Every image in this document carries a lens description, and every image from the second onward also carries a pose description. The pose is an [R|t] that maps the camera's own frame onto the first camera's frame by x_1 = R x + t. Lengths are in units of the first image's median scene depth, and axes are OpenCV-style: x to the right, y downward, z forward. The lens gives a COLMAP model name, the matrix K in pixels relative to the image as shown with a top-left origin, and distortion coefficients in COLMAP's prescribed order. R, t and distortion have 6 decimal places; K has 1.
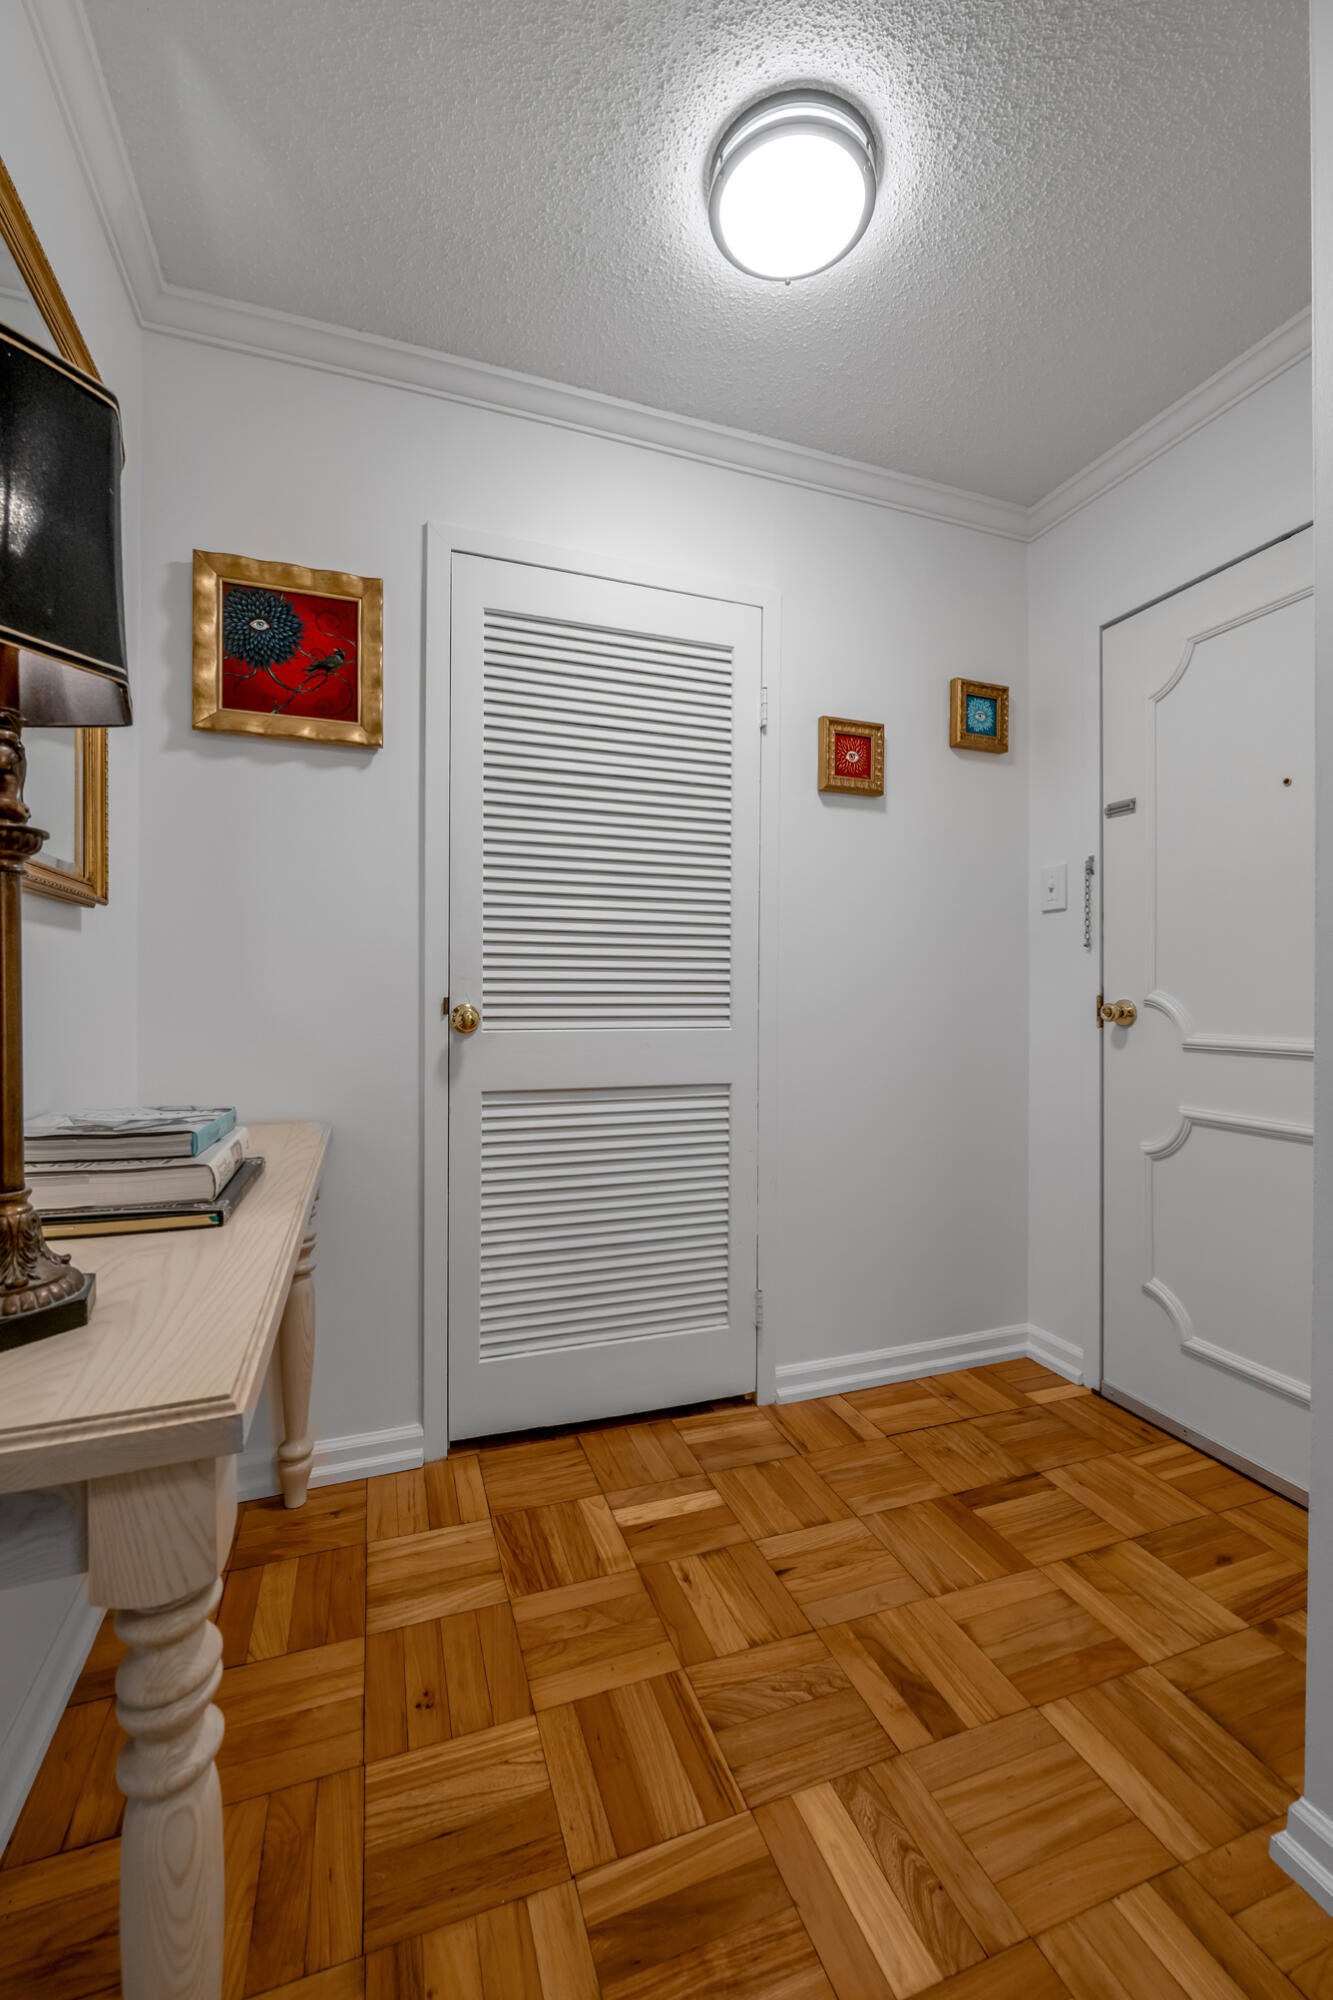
lens RADIAL K [[803.0, 0, 668.4], [0, 803.0, 980.9], [0, 0, 1]] dist [-0.000469, -0.000047]
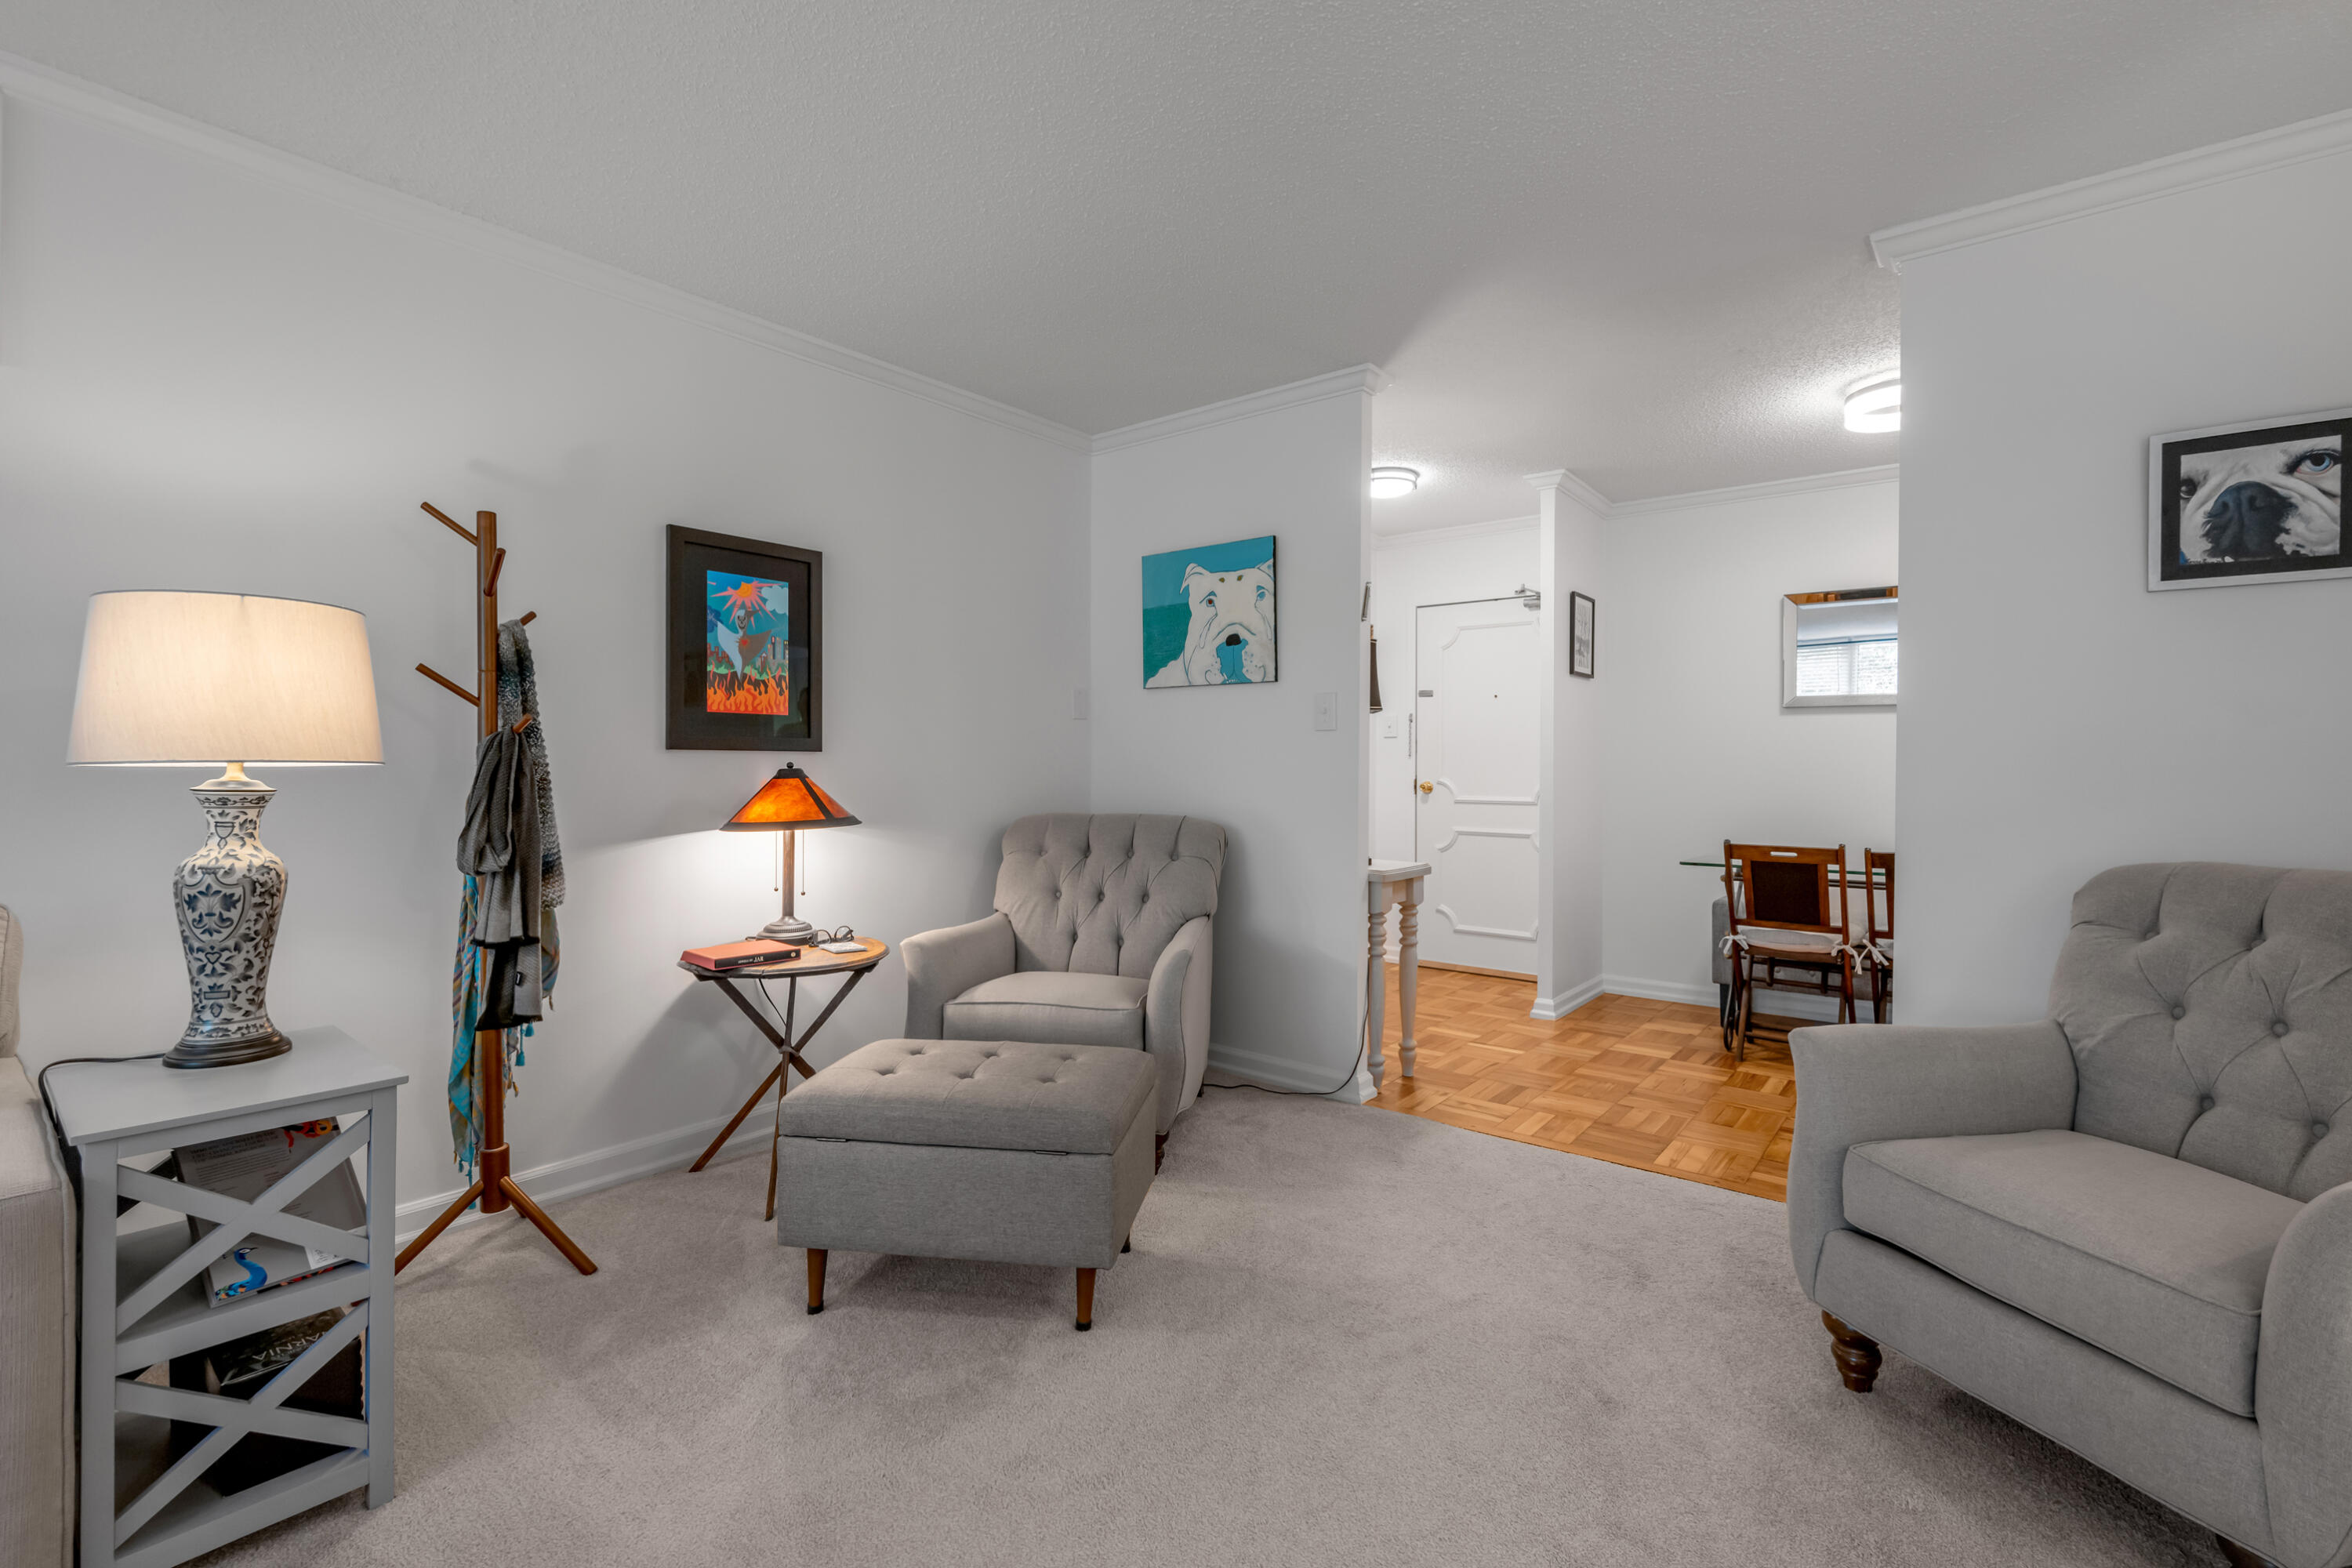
lens RADIAL K [[1041.8, 0, 1181.9], [0, 1041.8, 766.7], [0, 0, 1]] dist [-0.000404, -0.000118]
pose [[0.847015, 0.001149, 0.531568, -1.812063], [-0.006537, 0.999945, 0.008254, -0.043201], [-0.531529, -0.010466, 0.846976, -1.260245]]
